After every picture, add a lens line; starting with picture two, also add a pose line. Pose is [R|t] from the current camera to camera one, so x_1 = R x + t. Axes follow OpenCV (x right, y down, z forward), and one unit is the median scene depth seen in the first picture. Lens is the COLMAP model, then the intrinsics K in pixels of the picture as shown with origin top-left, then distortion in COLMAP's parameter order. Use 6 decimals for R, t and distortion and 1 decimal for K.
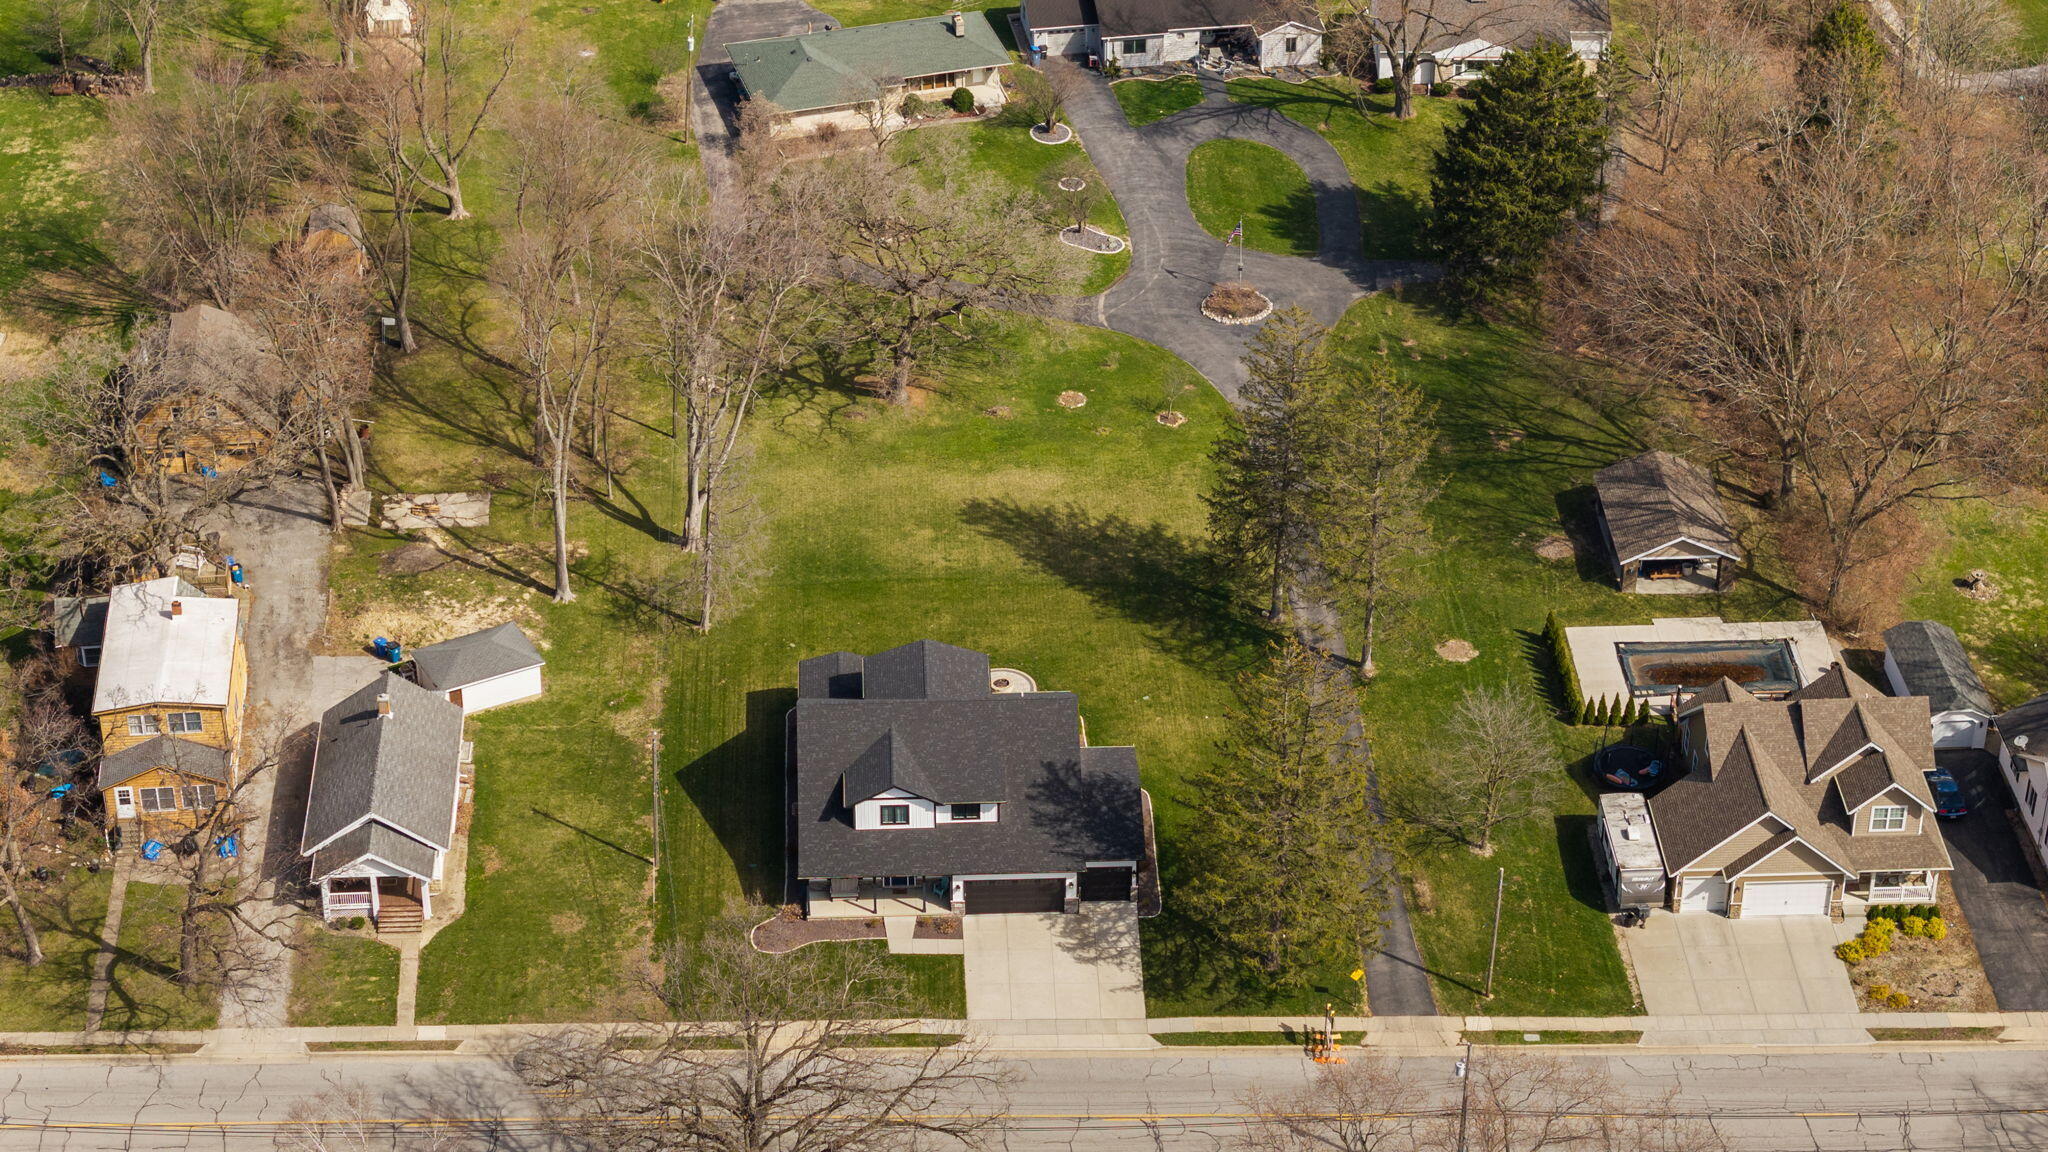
lens RADIAL K [[4144.9, 0, 1013.3], [0, 4144.9, 633.2], [0, 0, 1]] dist [0.008958, 0.000000]
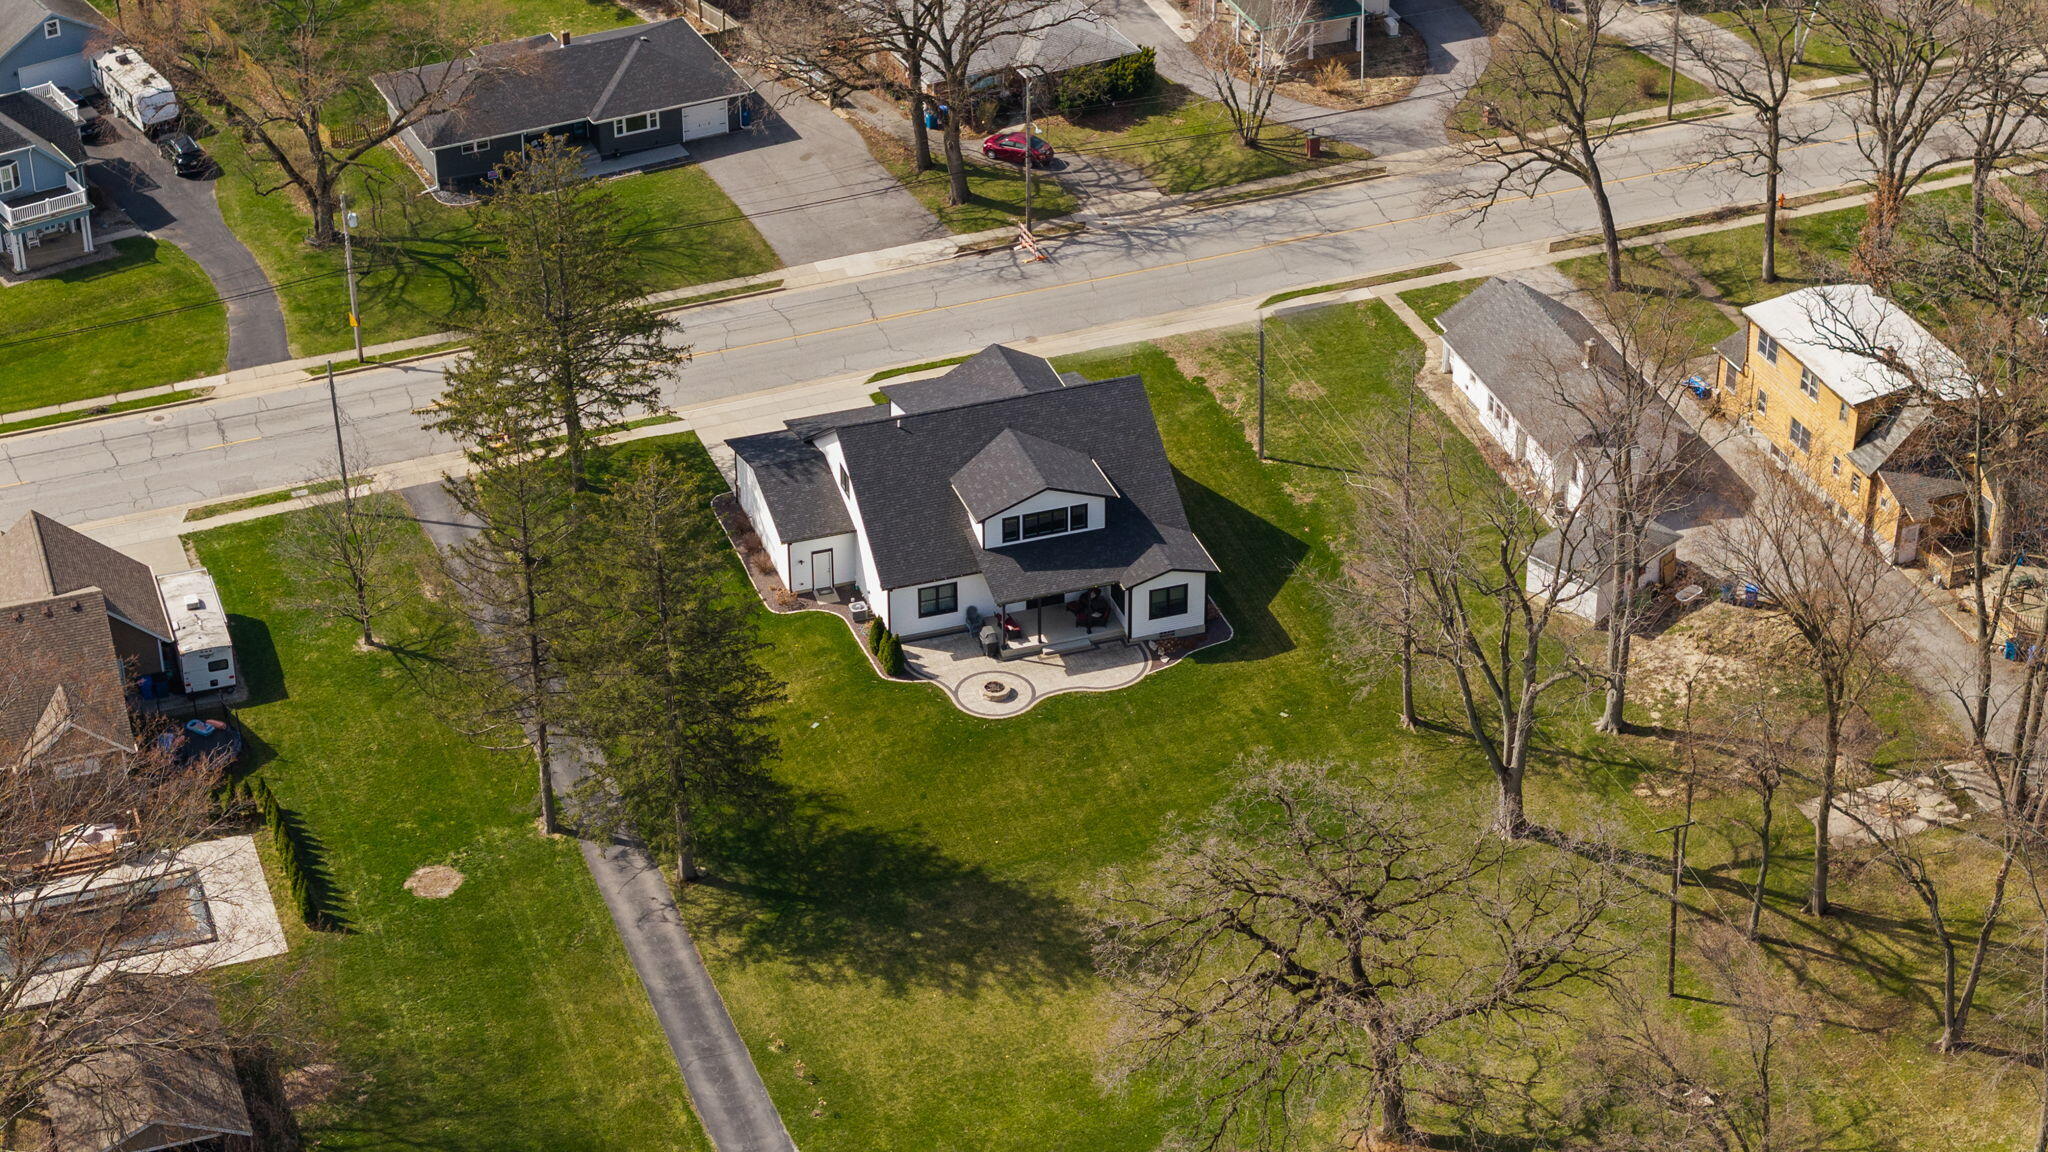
lens RADIAL K [[4144.9, 0, 1014.5], [0, 4144.9, 576.0], [0, 0, 1]] dist [0.008958, 0.000000]
pose [[-0.959703, 0.149998, -0.237637, 0.188829], [-0.157247, 0.414208, 0.896496, -0.748688], [0.232904, 0.897737, -0.373930, 1.353886]]
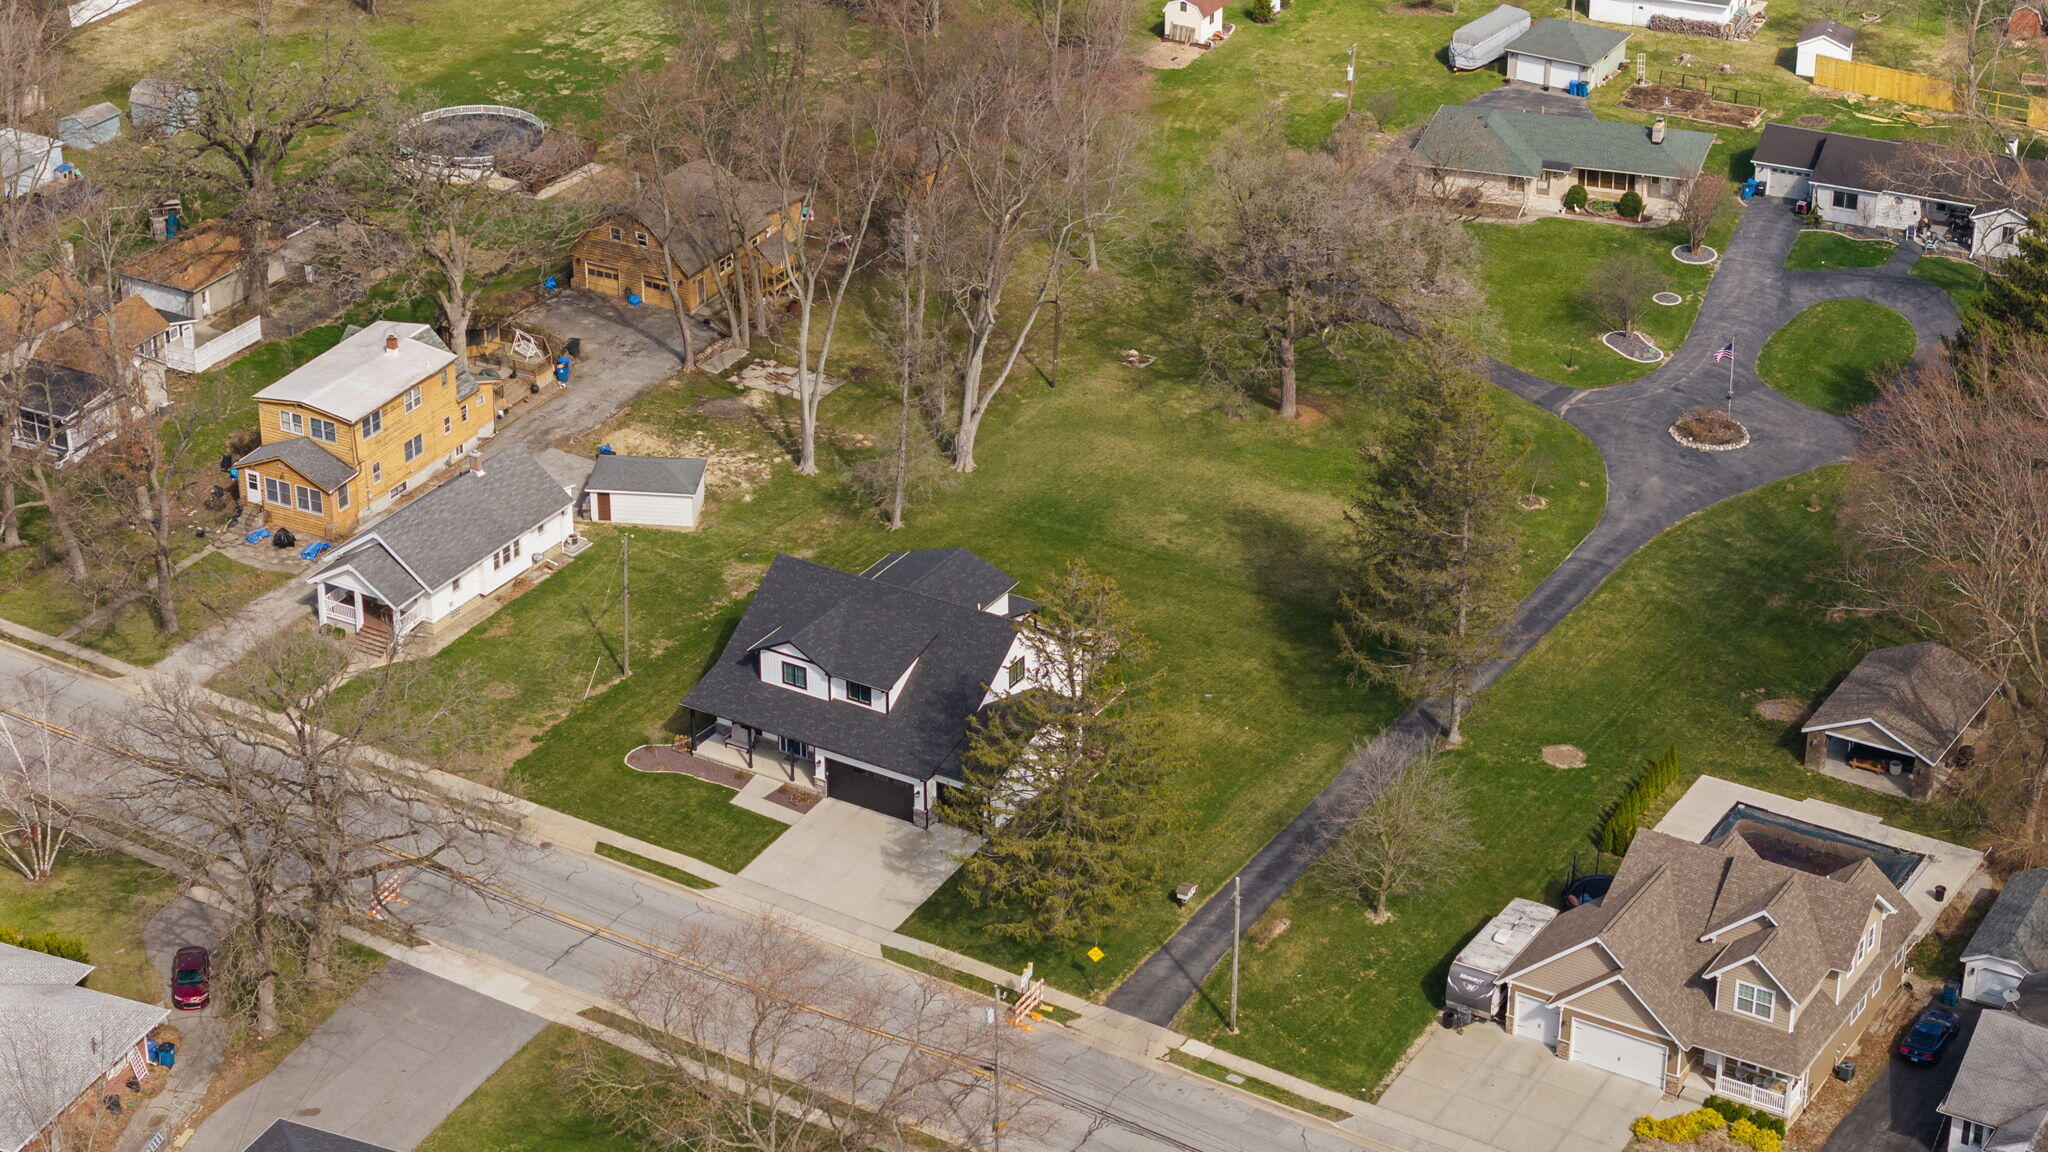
lens RADIAL K [[4144.9, 0, 1022.2], [0, 4144.9, 569.1], [0, 0, 1]] dist [0.008958, 0.000000]
pose [[0.831329, 0.254286, -0.494198, 0.480315], [-0.312593, 0.949148, -0.037460, 0.039069], [0.459541, 0.185624, 0.868542, 0.170950]]
